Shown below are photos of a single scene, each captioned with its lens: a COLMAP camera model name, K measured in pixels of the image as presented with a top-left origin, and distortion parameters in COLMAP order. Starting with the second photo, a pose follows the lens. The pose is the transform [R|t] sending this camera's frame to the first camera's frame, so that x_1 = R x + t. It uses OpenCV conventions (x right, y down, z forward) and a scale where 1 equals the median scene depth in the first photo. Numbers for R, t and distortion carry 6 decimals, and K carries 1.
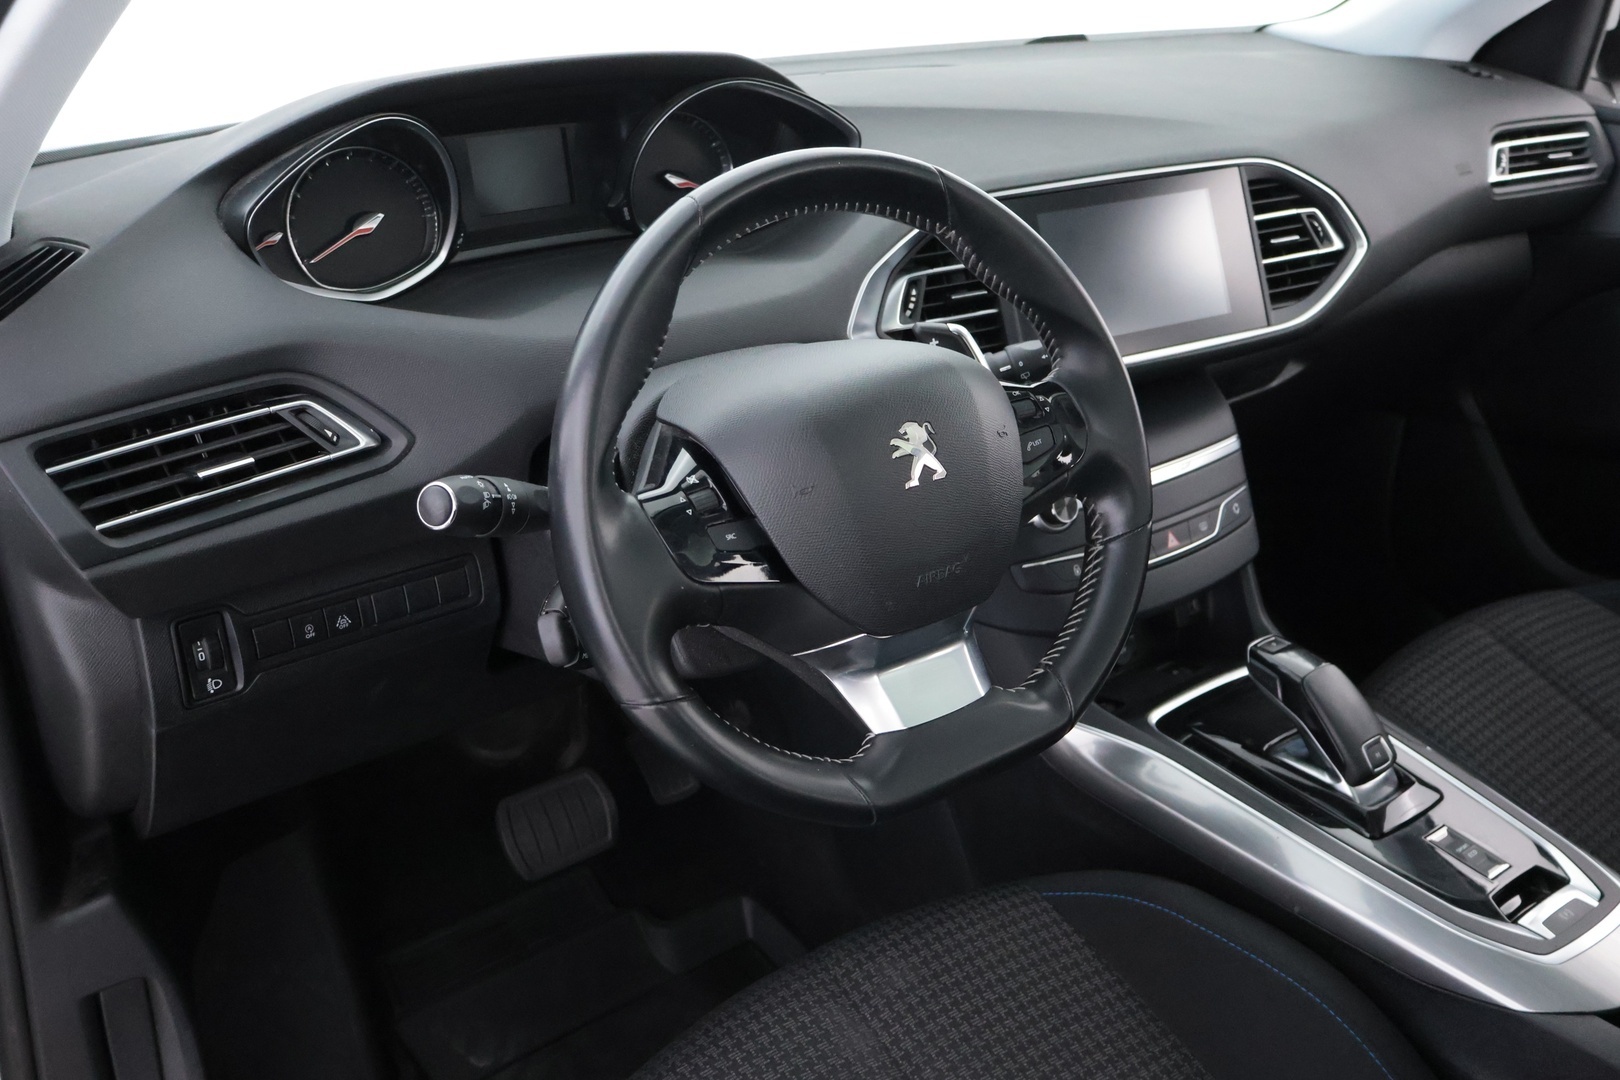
lens RADIAL K [[1485.3, 0, 811.9], [0, 1485.3, 537.8], [0, 0, 1]] dist [0.039729, -0.000778]
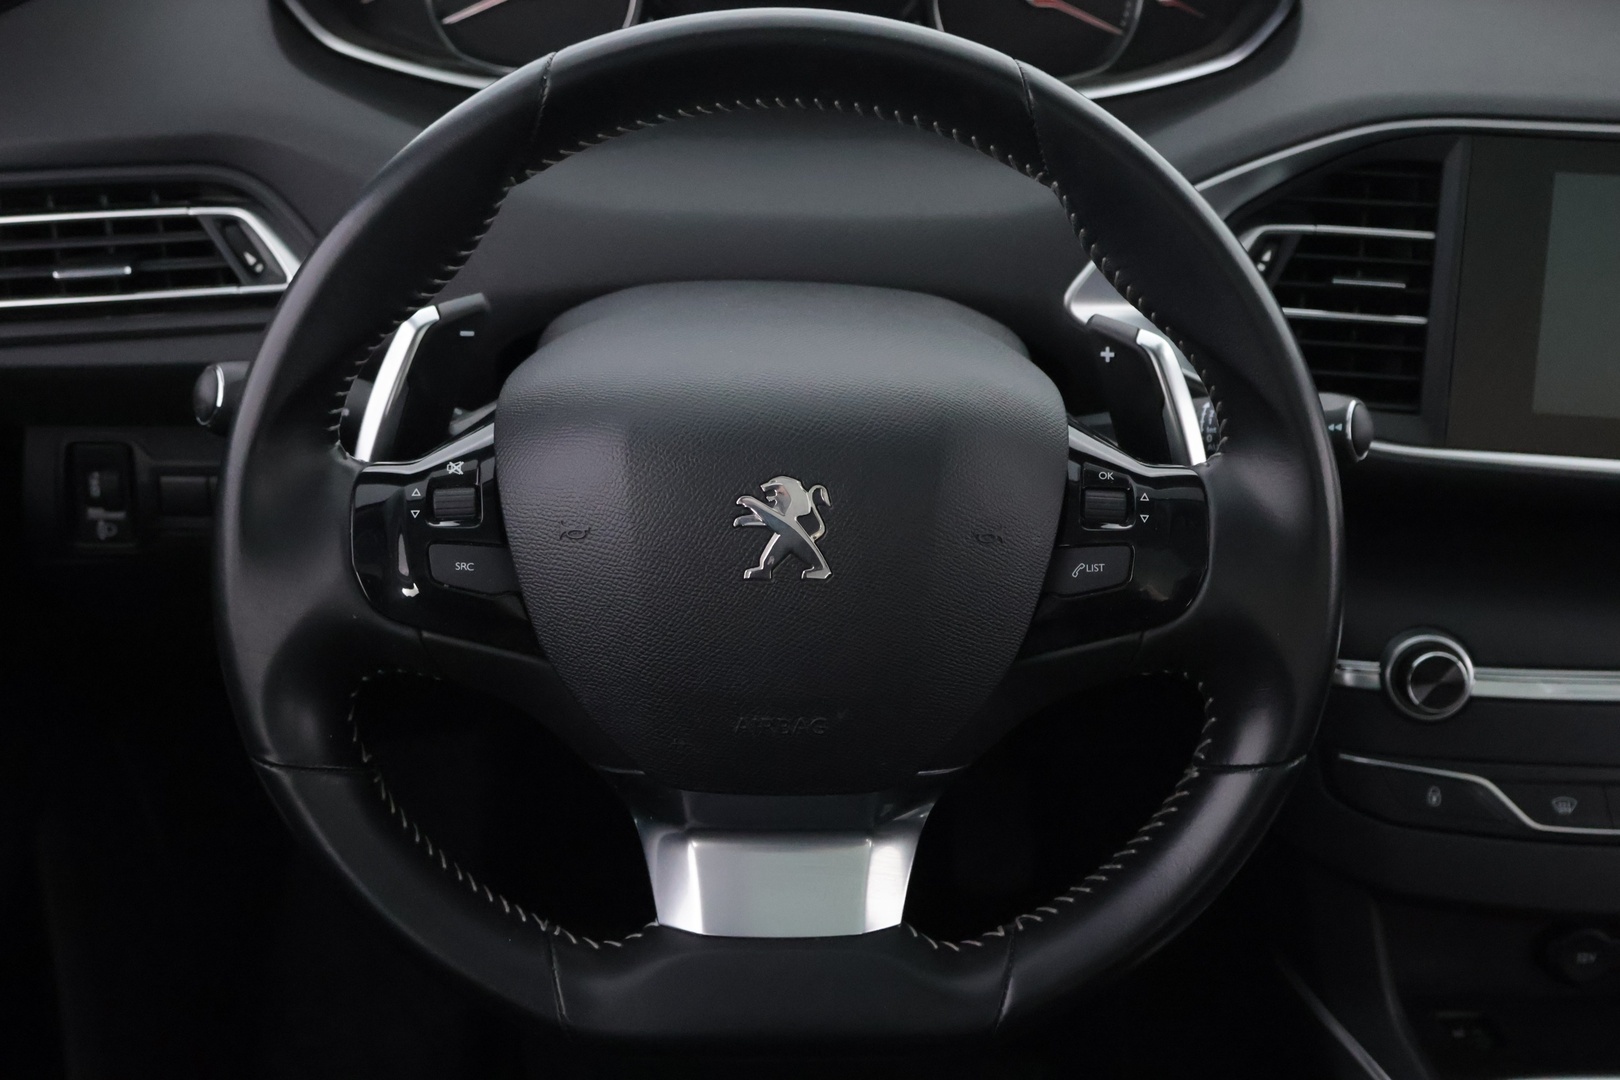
lens RADIAL K [[2097.8, 0, 809.2], [0, 2097.8, 541.8], [0, 0, 1]] dist [0.025081, 0.000000]
pose [[0.814351, 0.310089, -0.490589, 0.464106], [-0.271021, 0.950655, 0.151005, -0.170141], [0.513206, 0.009989, 0.858207, 0.239746]]
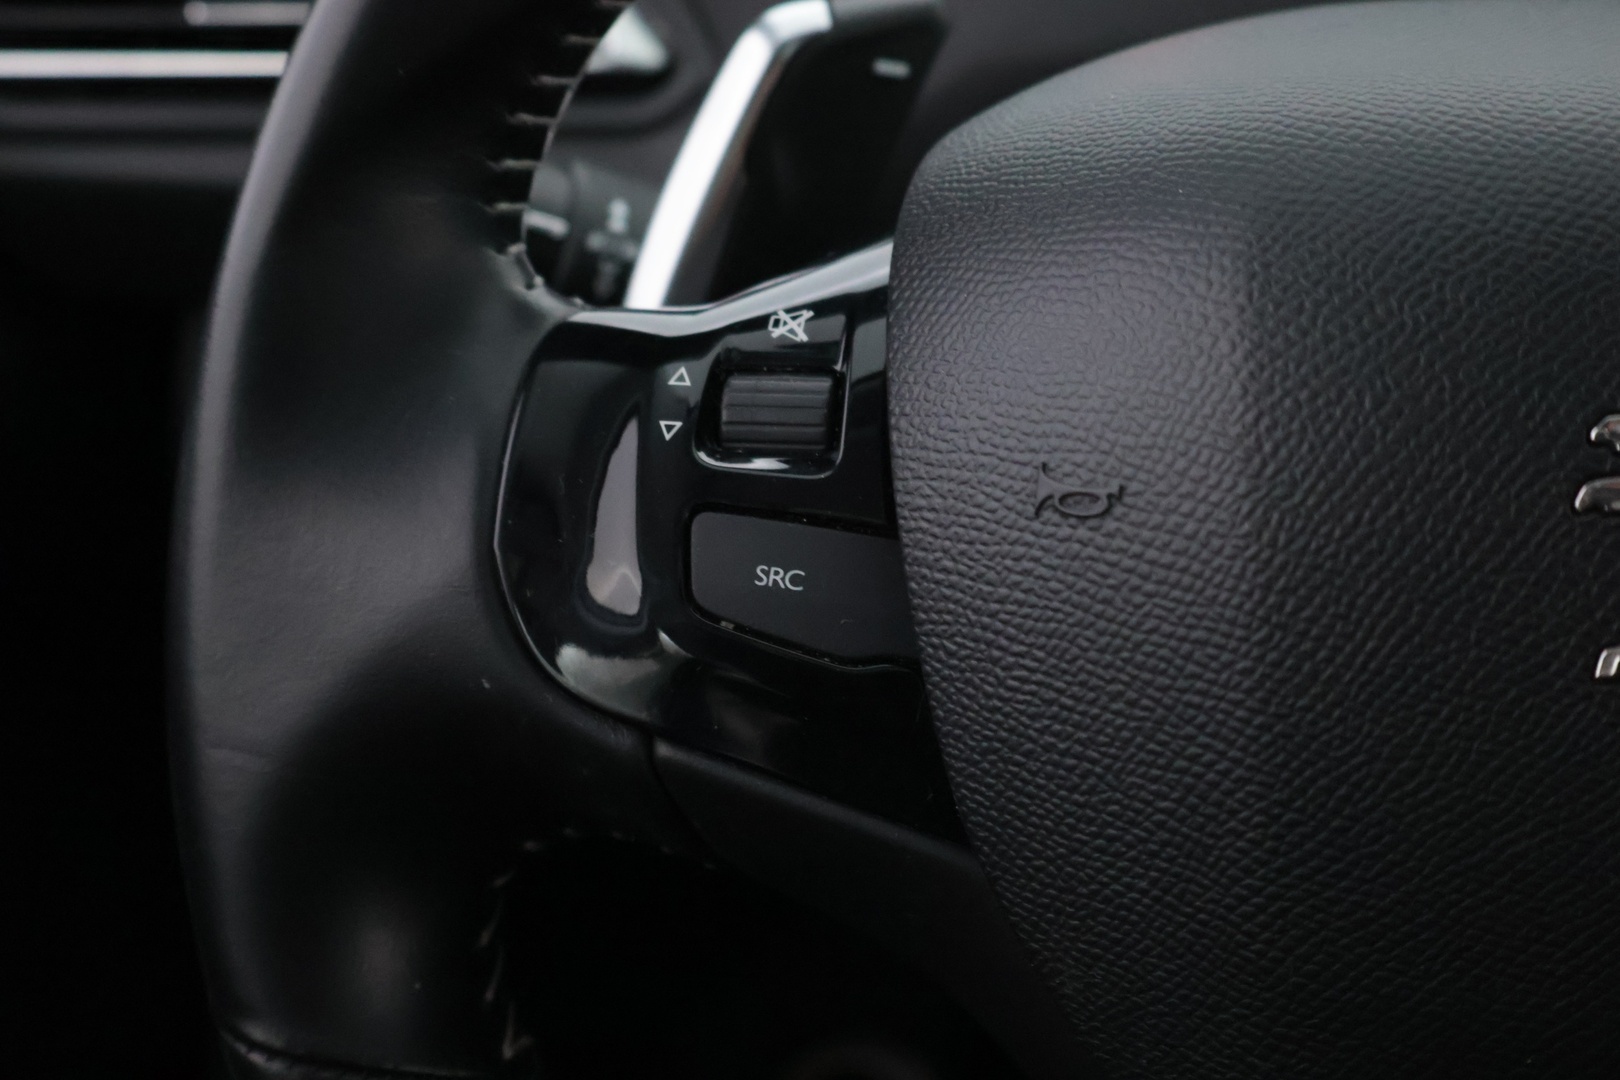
lens RADIAL K [[2145.9, 0, 813.1], [0, 2145.9, 541.5], [0, 0, 1]] dist [0.000132, 0.000000]
pose [[0.627985, 0.338861, -0.700577, 0.174018], [-0.308581, 0.934854, 0.175572, -0.061526], [0.714432, 0.105928, 0.691641, 0.663007]]
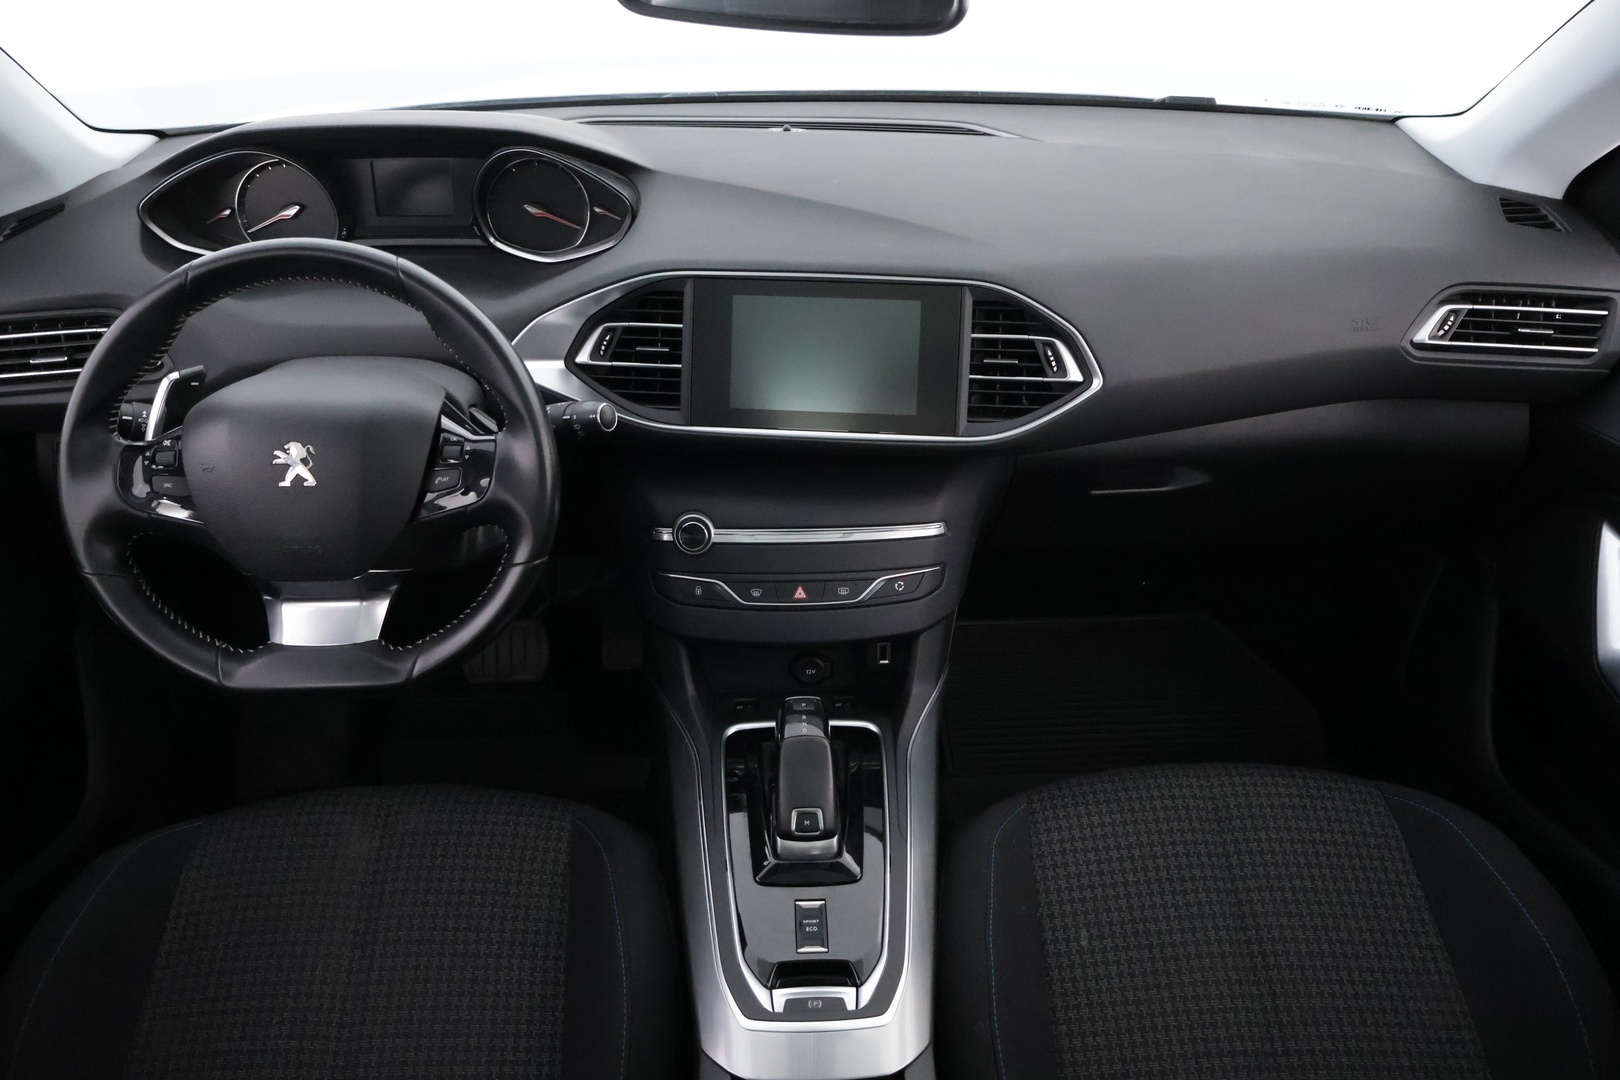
lens RADIAL K [[1394.2, 0, 807.3], [0, 1394.2, 549.7], [0, 0, 1]] dist [0.036065, -0.009852]
pose [[0.809744, 0.300743, -0.503853, 1.073844], [-0.242406, 0.953423, 0.179512, -0.311226], [0.534372, -0.023222, 0.844930, 0.114683]]
